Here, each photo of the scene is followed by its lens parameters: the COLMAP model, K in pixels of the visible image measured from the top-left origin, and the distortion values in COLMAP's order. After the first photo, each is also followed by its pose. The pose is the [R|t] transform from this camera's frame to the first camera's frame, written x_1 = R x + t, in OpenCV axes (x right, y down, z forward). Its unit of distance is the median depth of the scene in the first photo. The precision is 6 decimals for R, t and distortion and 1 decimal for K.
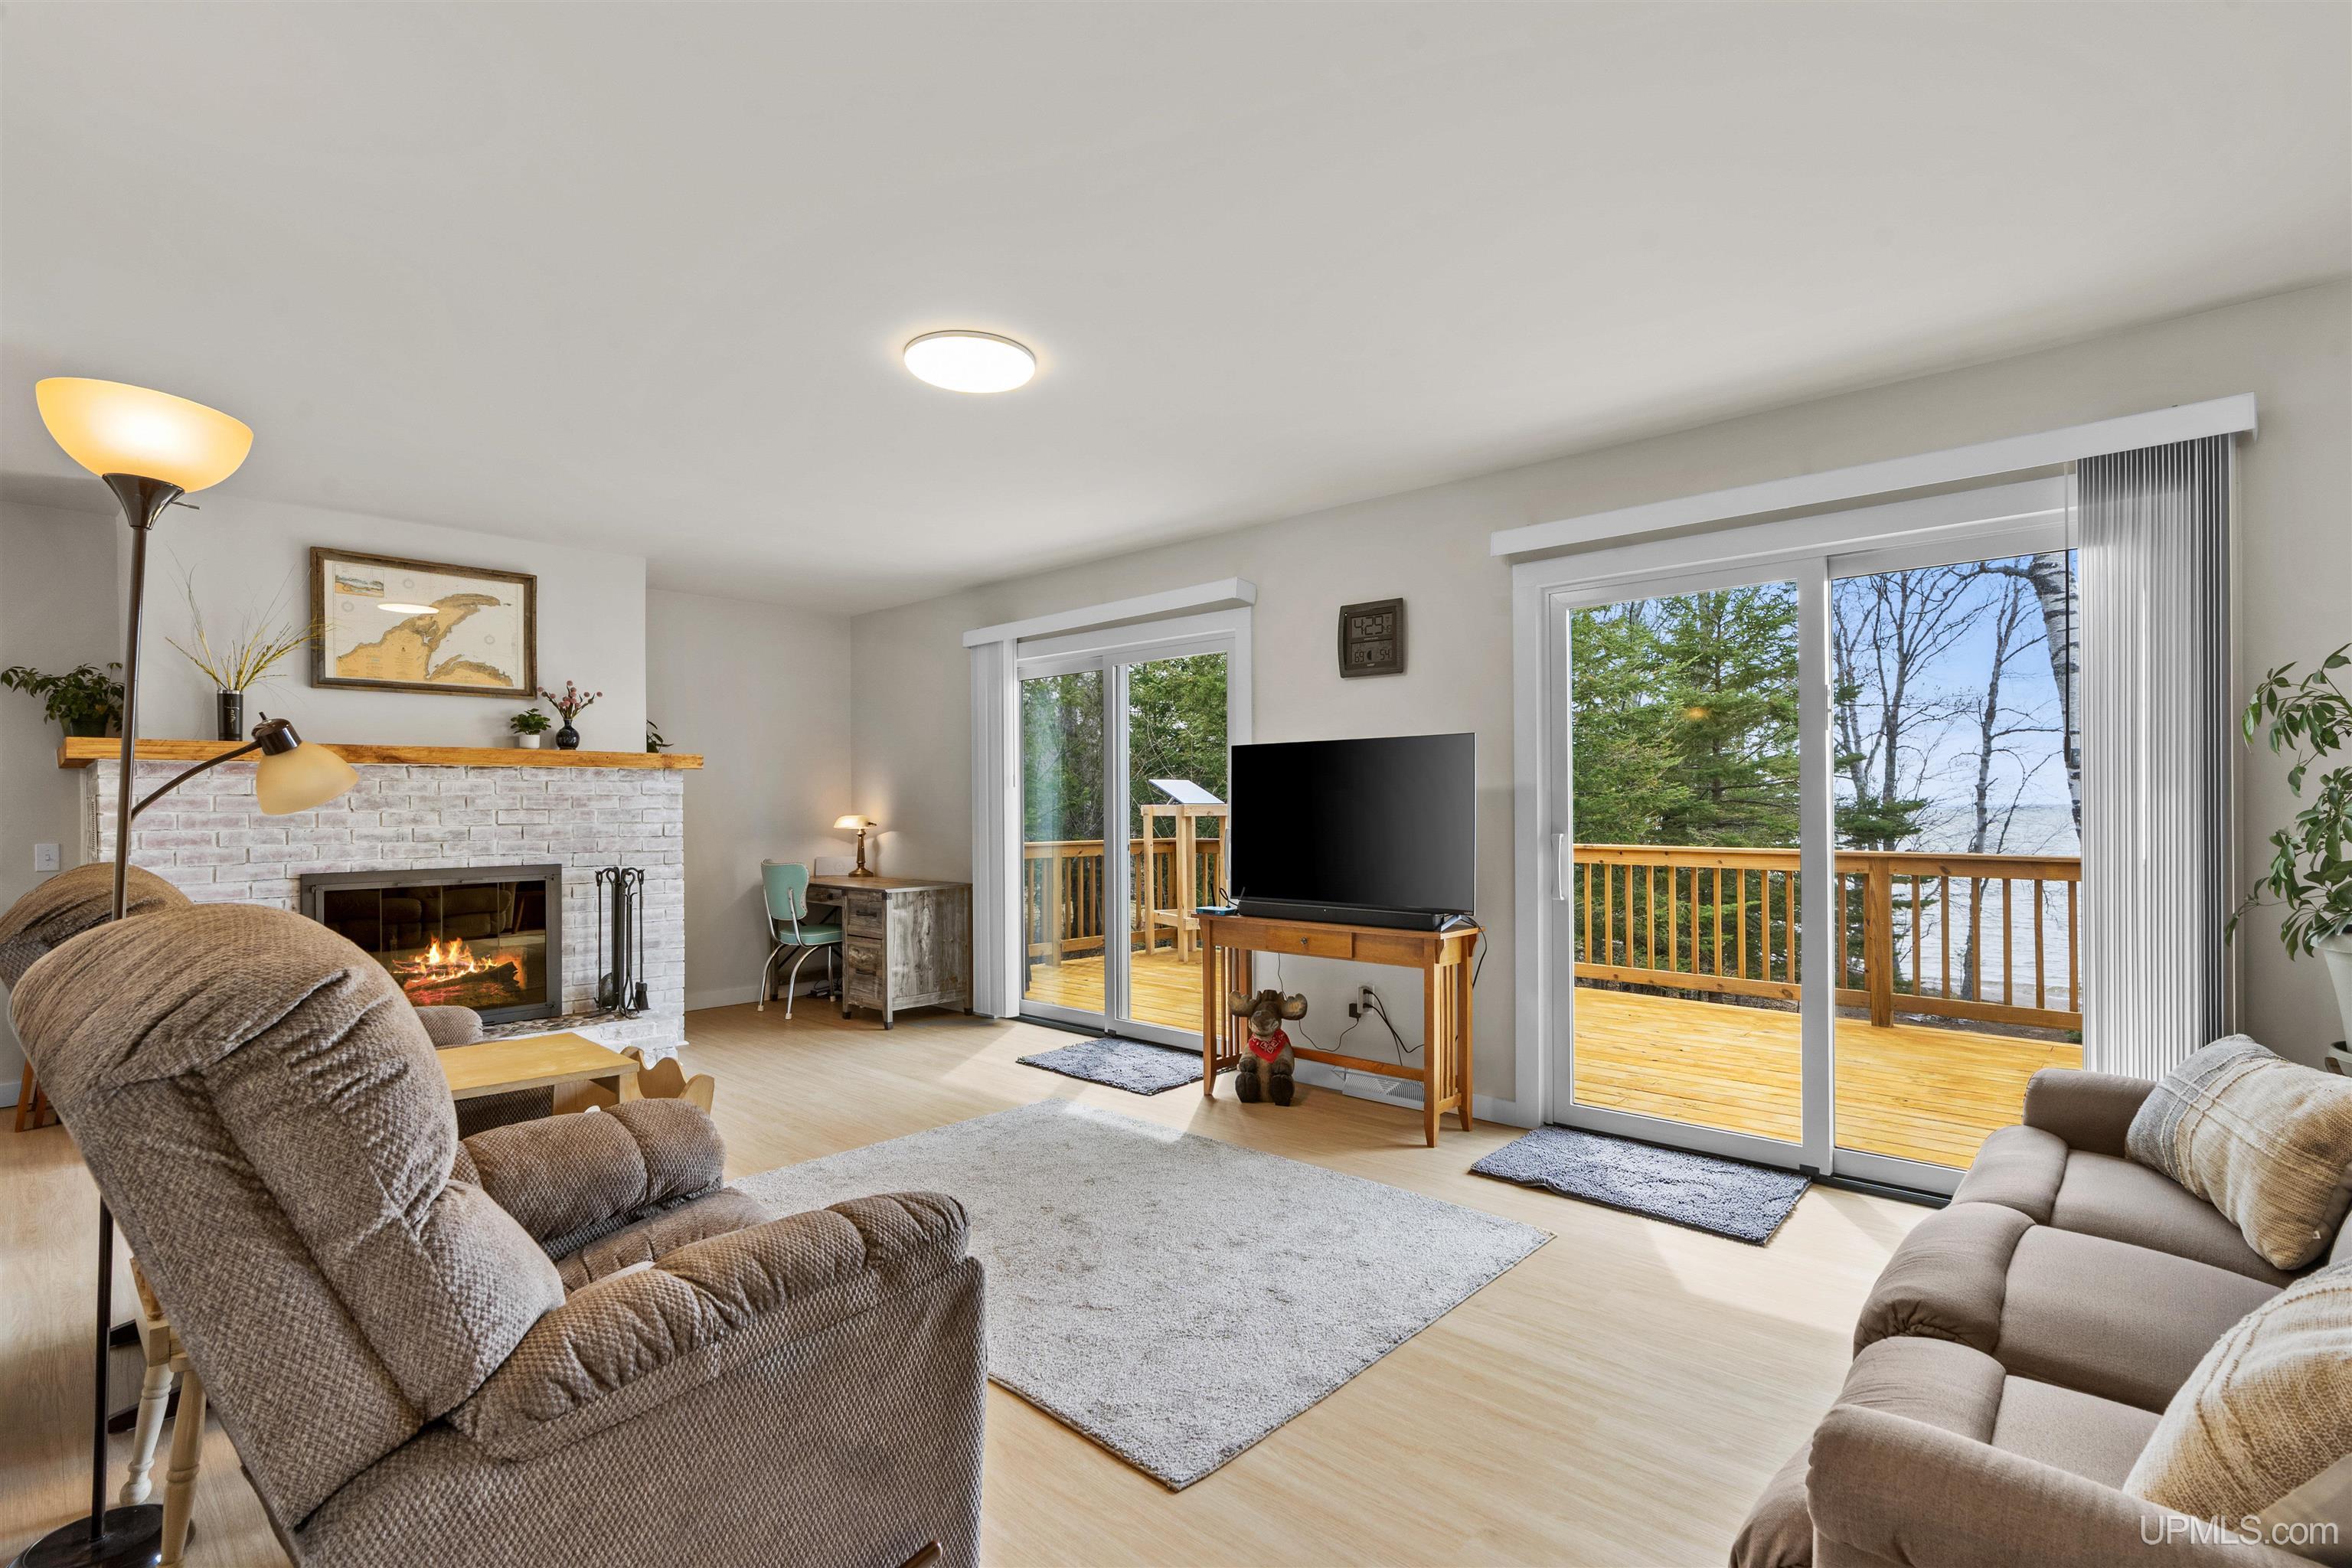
lens RADIAL K [[1082.8, 0, 1162.9], [0, 1082.8, 802.0], [0, 0, 1]] dist [-0.004204, -0.000091]
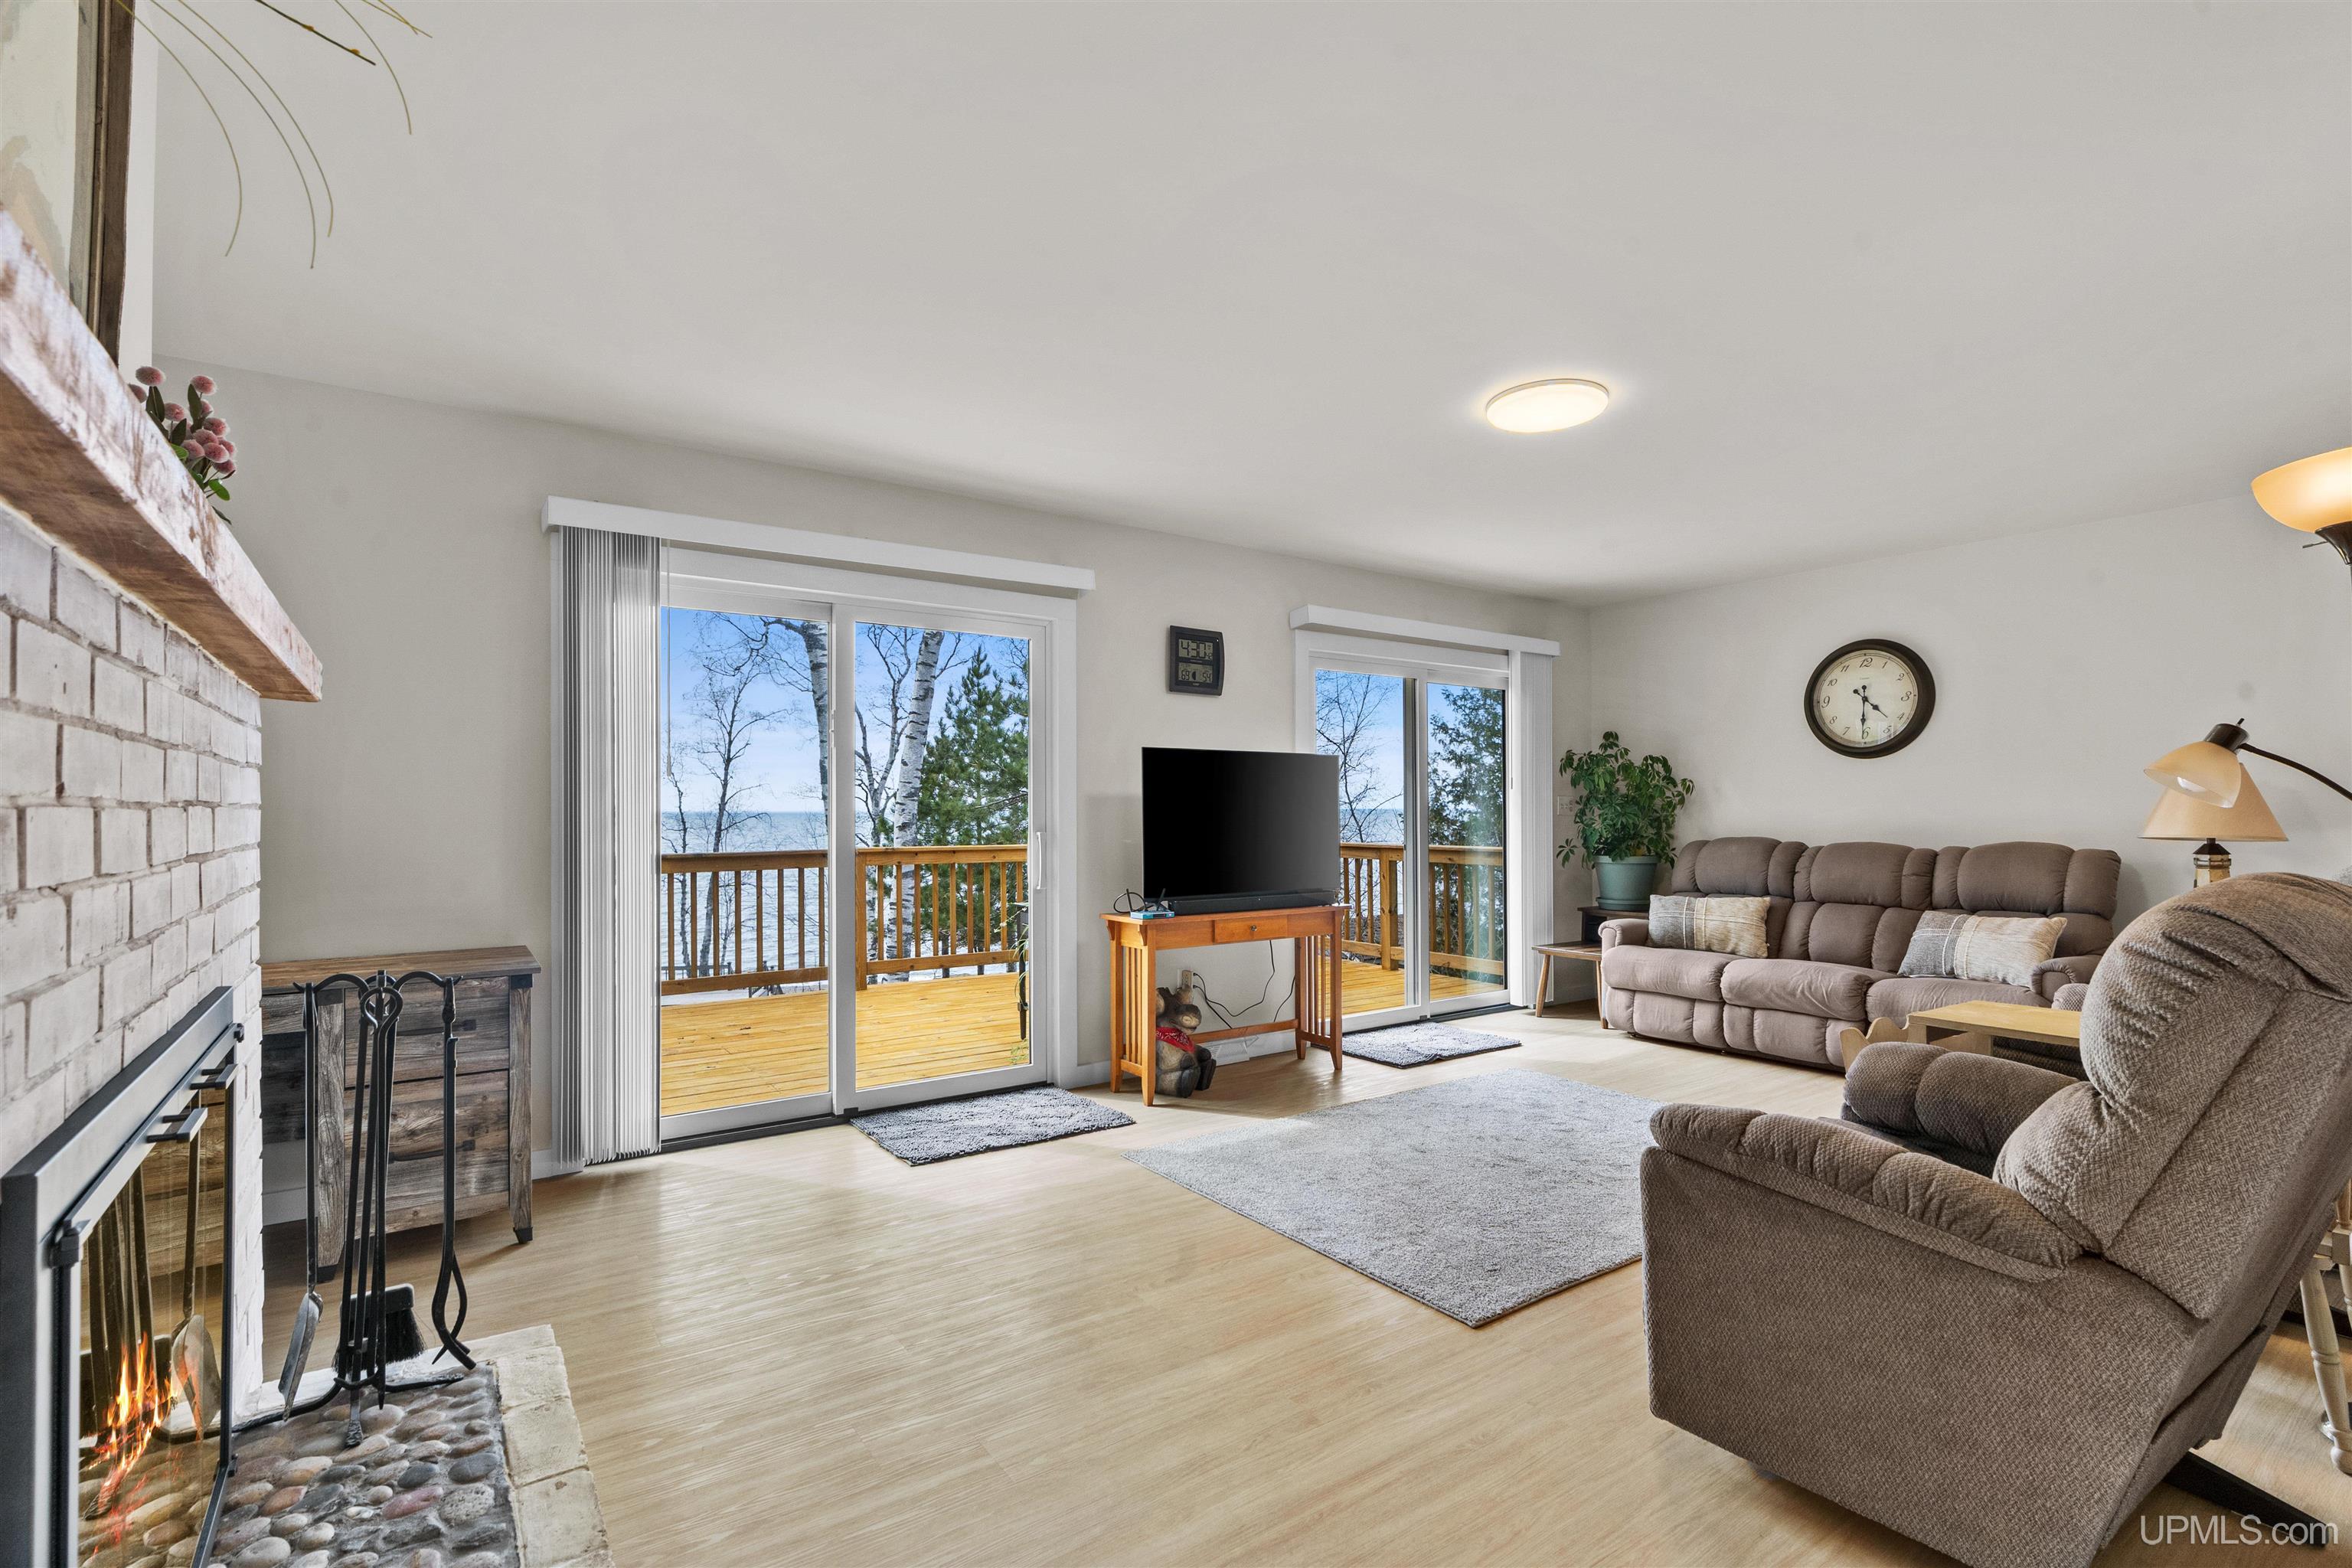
lens RADIAL K [[1082.8, 0, 1154.5], [0, 1082.8, 789.0], [0, 0, 1]] dist [-0.004204, -0.000091]
pose [[0.217789, 0.020900, 0.975772, -0.794980], [-0.003220, 0.999781, -0.020696, 0.006387], [-0.975991, 0.001366, 0.217808, 0.684220]]
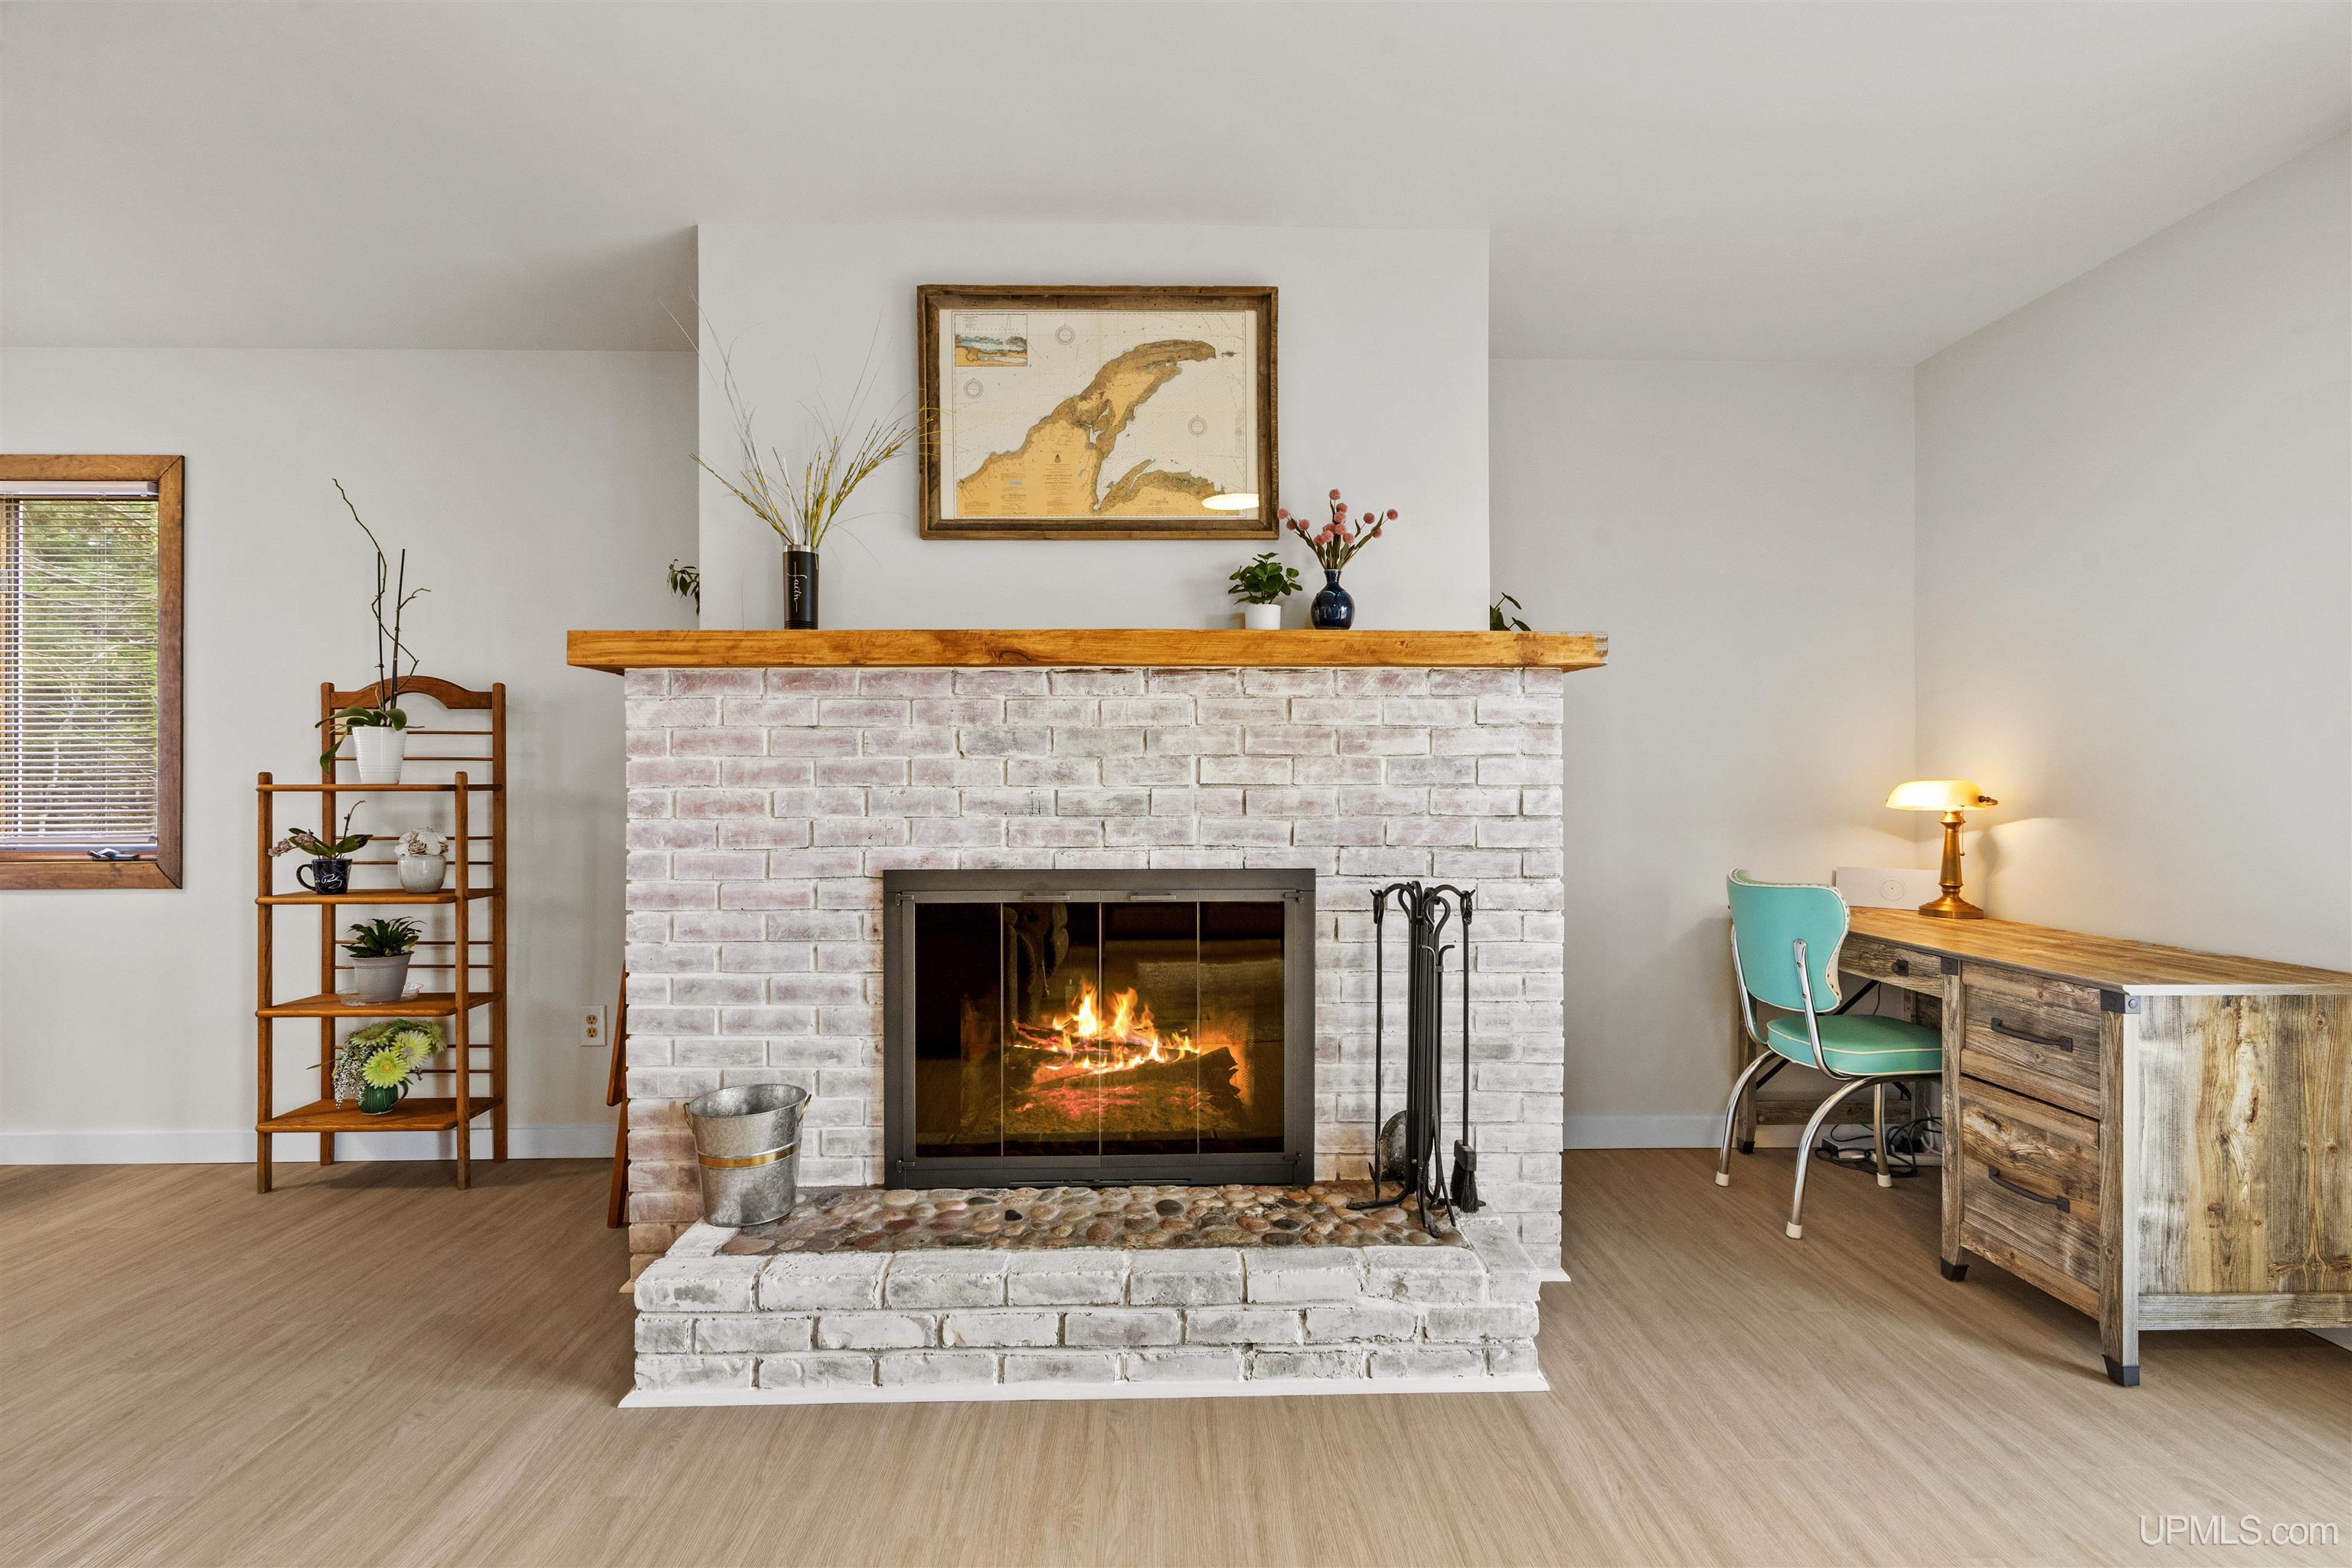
lens RADIAL K [[1082.8, 0, 1183.9], [0, 1082.8, 790.9], [0, 0, 1]] dist [-0.004204, -0.000091]
pose [[0.715010, 0.007943, -0.699069, -0.262498], [-0.002116, 0.999955, 0.009198, 0.018304], [0.699111, -0.005097, 0.714995, 0.617432]]
